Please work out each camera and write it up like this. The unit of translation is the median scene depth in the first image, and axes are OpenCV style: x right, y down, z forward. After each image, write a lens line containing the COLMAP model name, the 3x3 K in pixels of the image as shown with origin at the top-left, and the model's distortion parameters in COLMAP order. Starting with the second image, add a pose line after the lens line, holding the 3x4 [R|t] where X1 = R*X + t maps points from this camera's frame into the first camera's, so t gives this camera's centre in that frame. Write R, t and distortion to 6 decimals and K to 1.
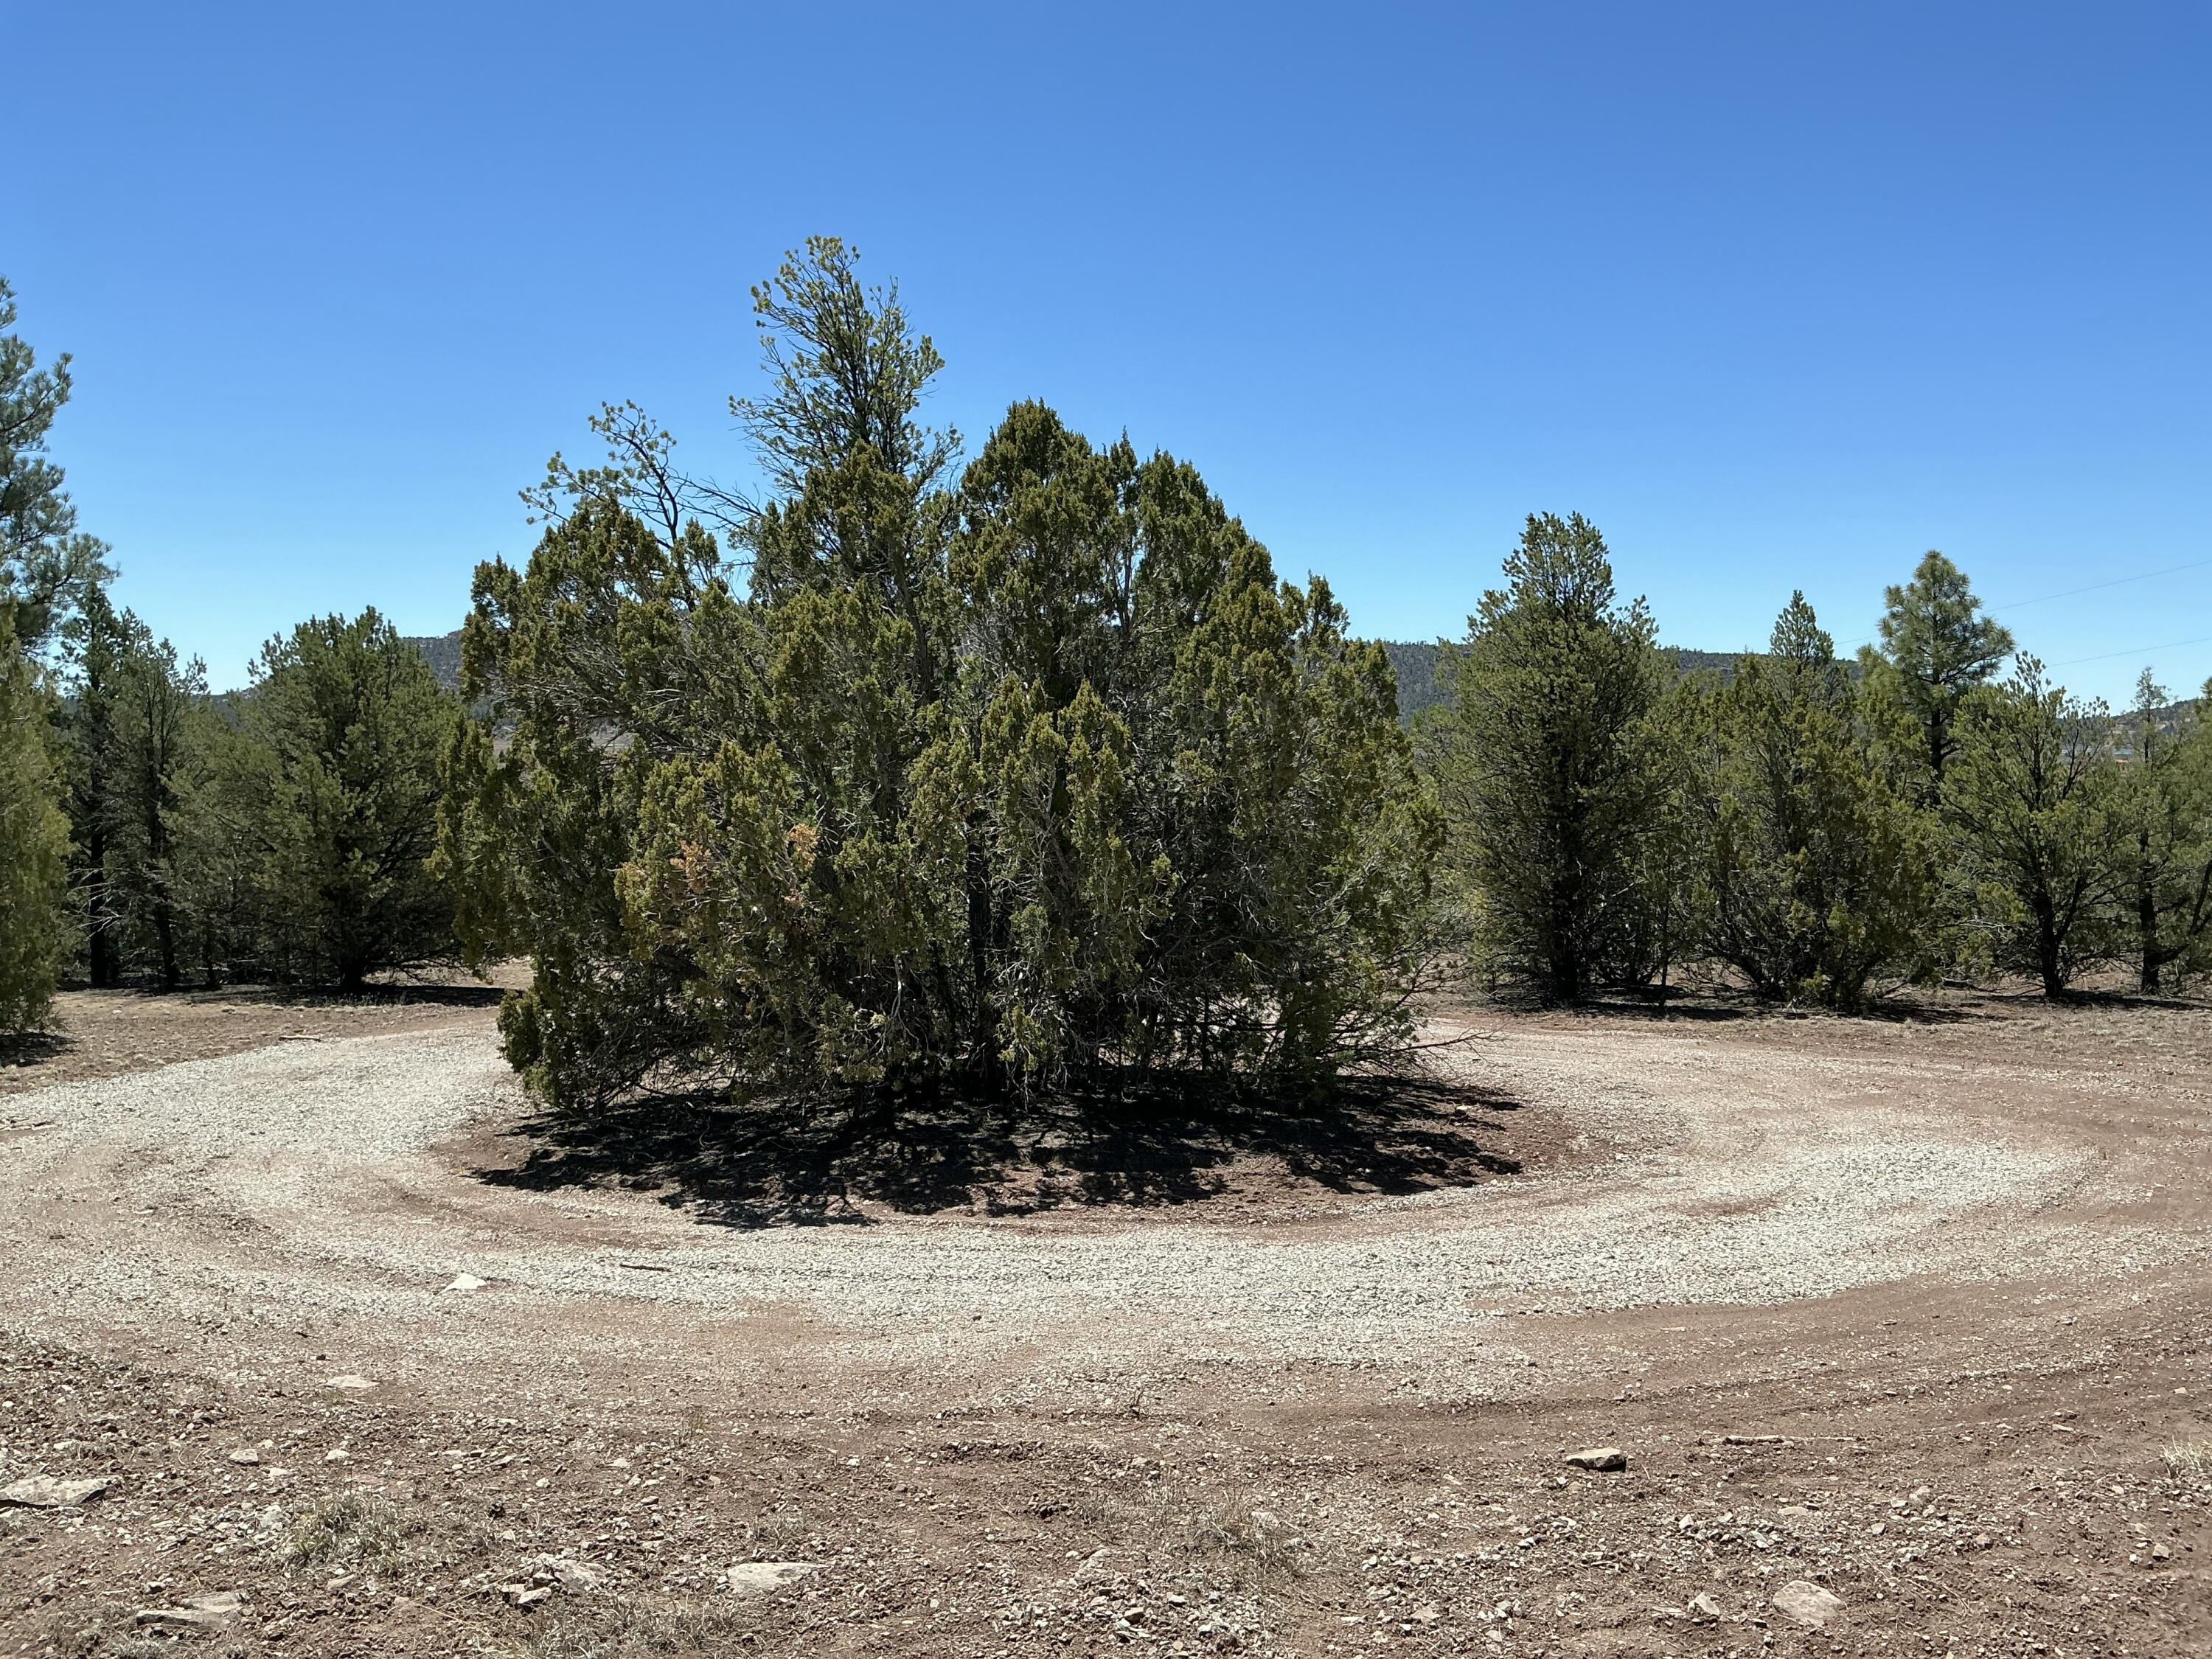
lens RADIAL K [[1824.7, 0, 1106.0], [0, 1824.7, 829.5], [0, 0, 1]] dist [0.130603, -0.246947]
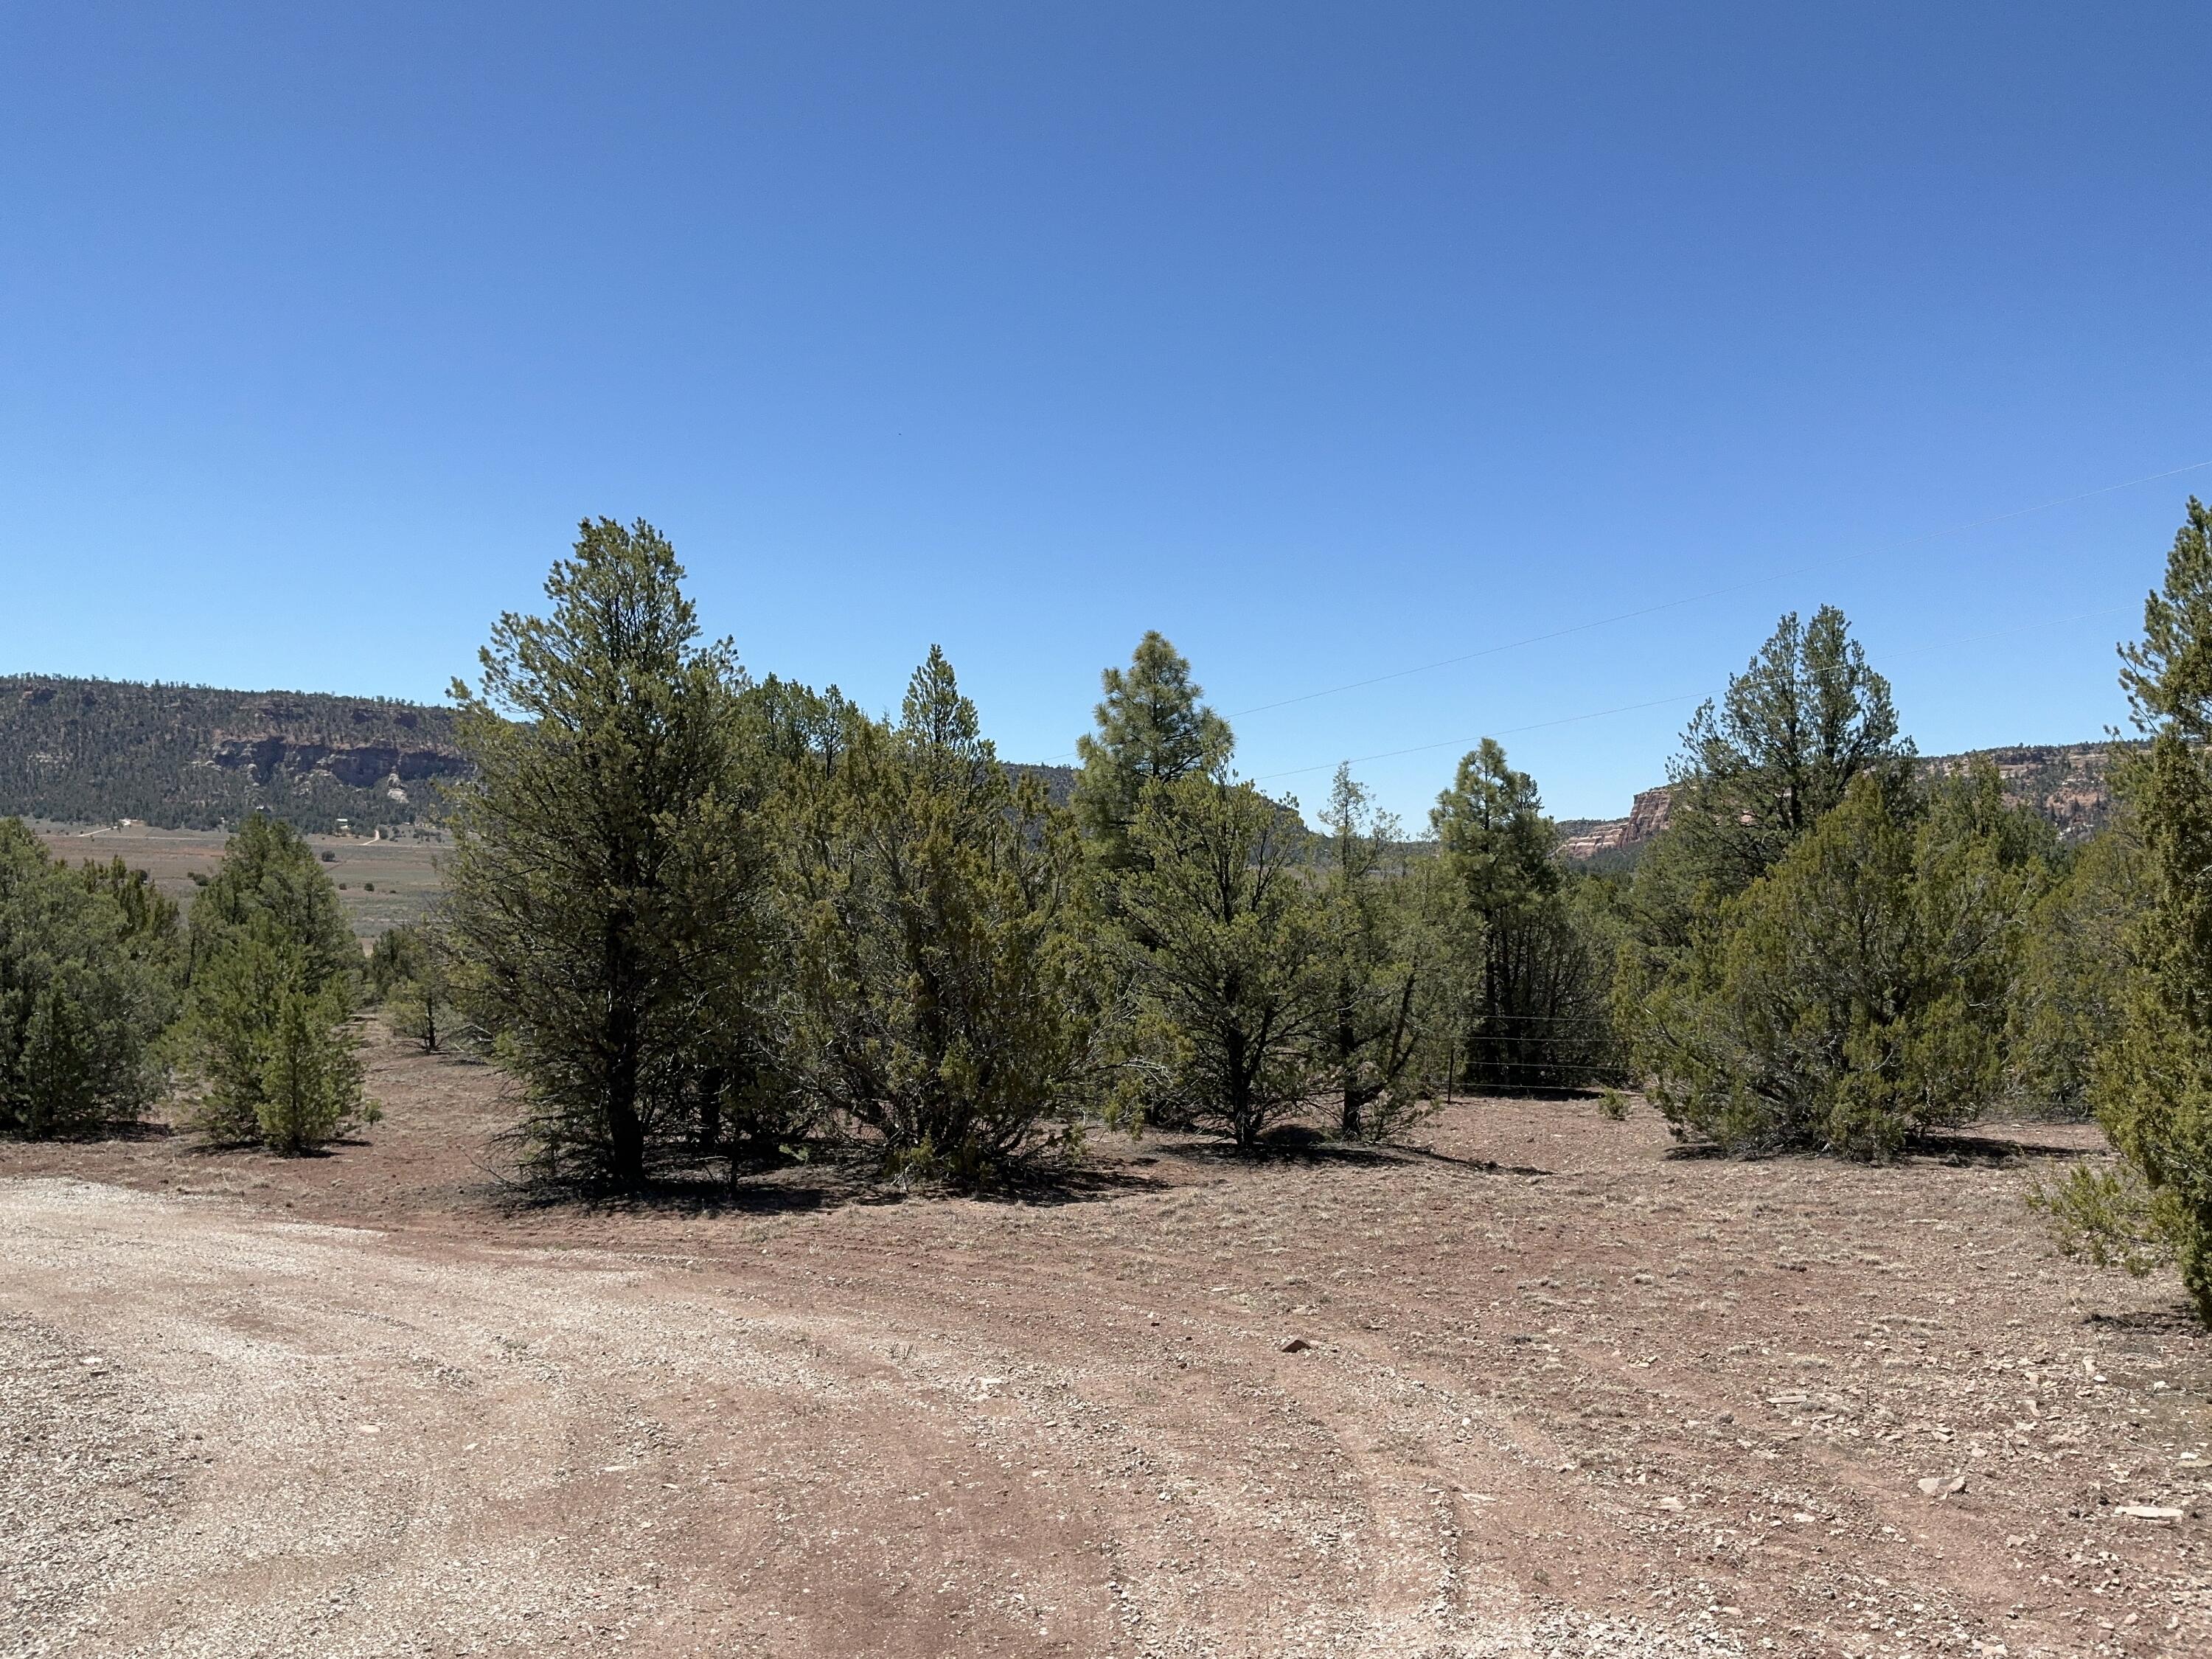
lens RADIAL K [[1824.7, 0, 1106.0], [0, 1824.7, 829.5], [0, 0, 1]] dist [0.130603, -0.246947]
pose [[0.949105, 0.024213, 0.314028, 0.188971], [-0.005607, 0.998182, -0.060018, -0.003252], [-0.314910, 0.055203, 0.947515, 0.226750]]
